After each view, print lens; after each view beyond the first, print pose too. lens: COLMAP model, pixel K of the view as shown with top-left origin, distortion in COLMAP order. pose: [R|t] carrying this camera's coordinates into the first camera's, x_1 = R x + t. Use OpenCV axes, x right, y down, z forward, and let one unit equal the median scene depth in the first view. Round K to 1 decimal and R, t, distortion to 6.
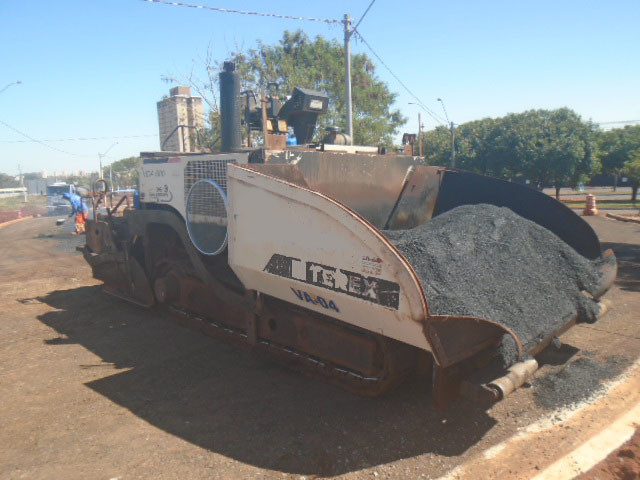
lens RADIAL K [[493.8, 0, 320.0], [0, 493.8, 240.0], [0, 0, 1]] dist [-0.024795, -0.002815]
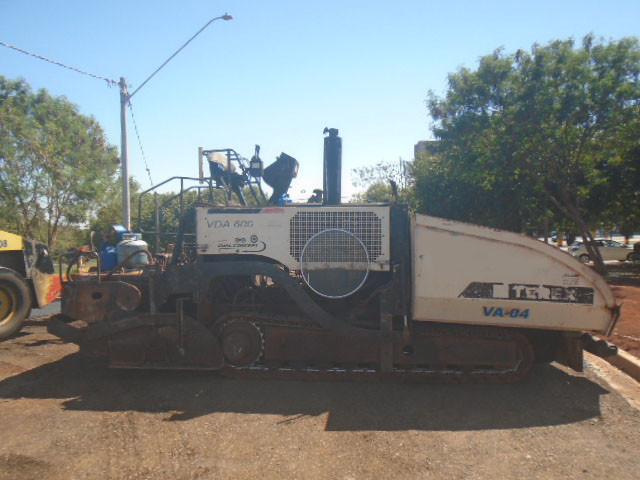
lens RADIAL K [[478.7, 0, 334.2], [0, 478.7, 248.1], [0, 0, 1]] dist [-0.016779, -0.003619]
pose [[0.773056, -0.004808, 0.634319, -1.231171], [0.083886, 0.991964, -0.094714, 0.028676], [-0.628766, 0.126430, 0.767247, 0.253167]]
